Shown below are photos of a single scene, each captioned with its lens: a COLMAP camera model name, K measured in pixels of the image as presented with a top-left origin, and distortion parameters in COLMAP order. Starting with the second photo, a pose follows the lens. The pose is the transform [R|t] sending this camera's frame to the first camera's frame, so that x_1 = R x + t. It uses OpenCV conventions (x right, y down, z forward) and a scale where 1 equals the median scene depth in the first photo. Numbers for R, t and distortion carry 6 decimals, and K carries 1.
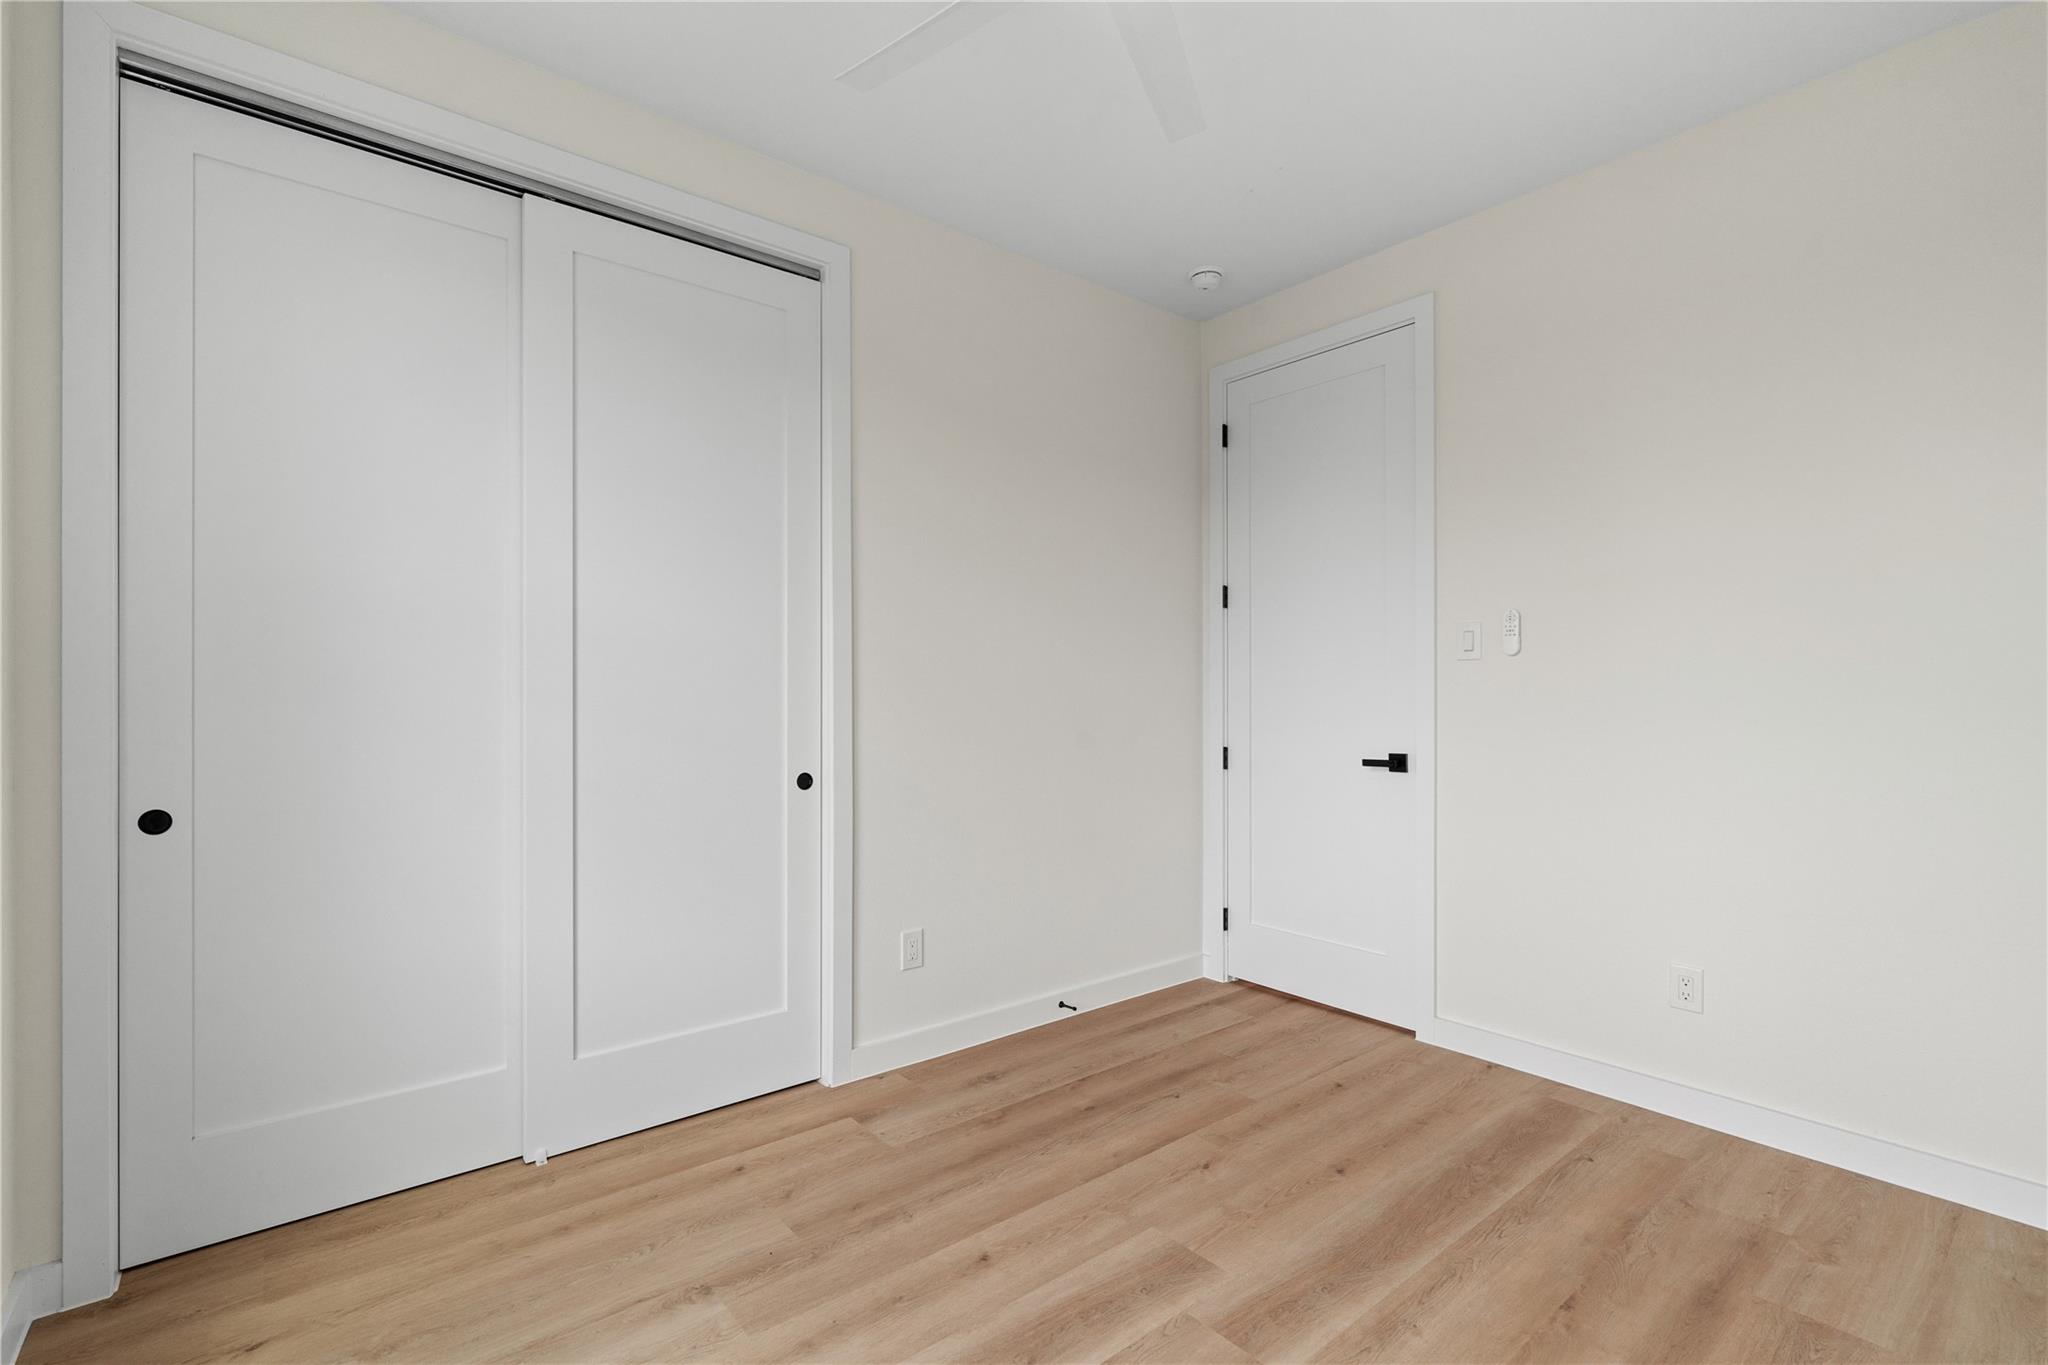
lens RADIAL K [[920.6, 0, 1023.5], [0, 920.6, 684.0], [0, 0, 1]] dist [-0.008477, 0.003501]
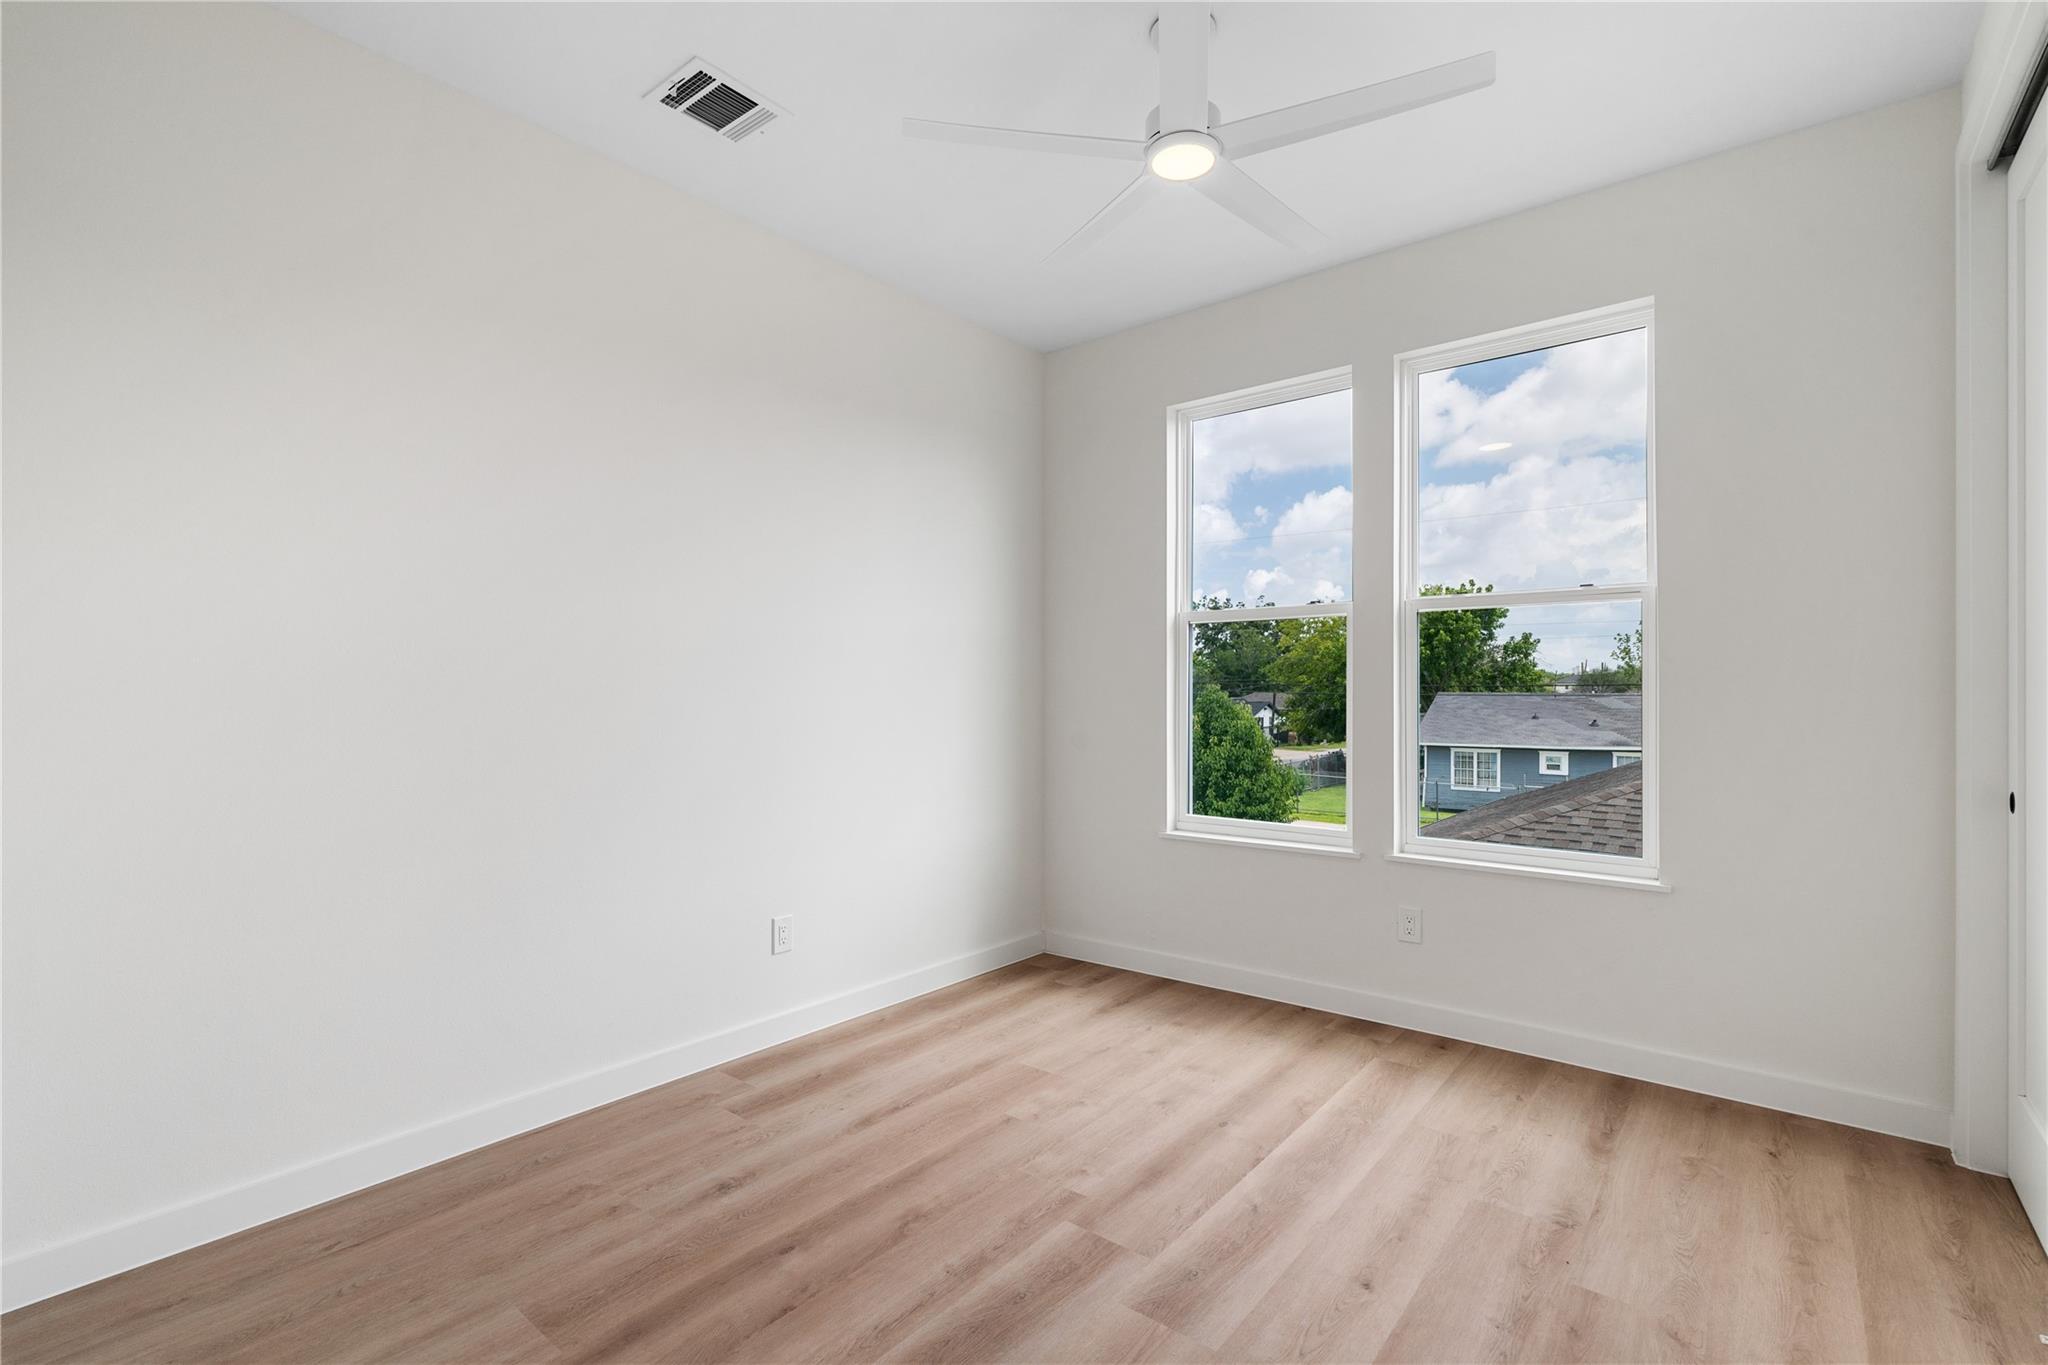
lens RADIAL K [[920.6, 0, 1029.0], [0, 920.6, 685.4], [0, 0, 1]] dist [-0.008477, 0.003501]
pose [[-0.977915, 0.000382, -0.209004, 0.524632], [0.002639, 0.999941, -0.010518, 0.012691], [0.208988, -0.010838, -0.977858, 1.963103]]
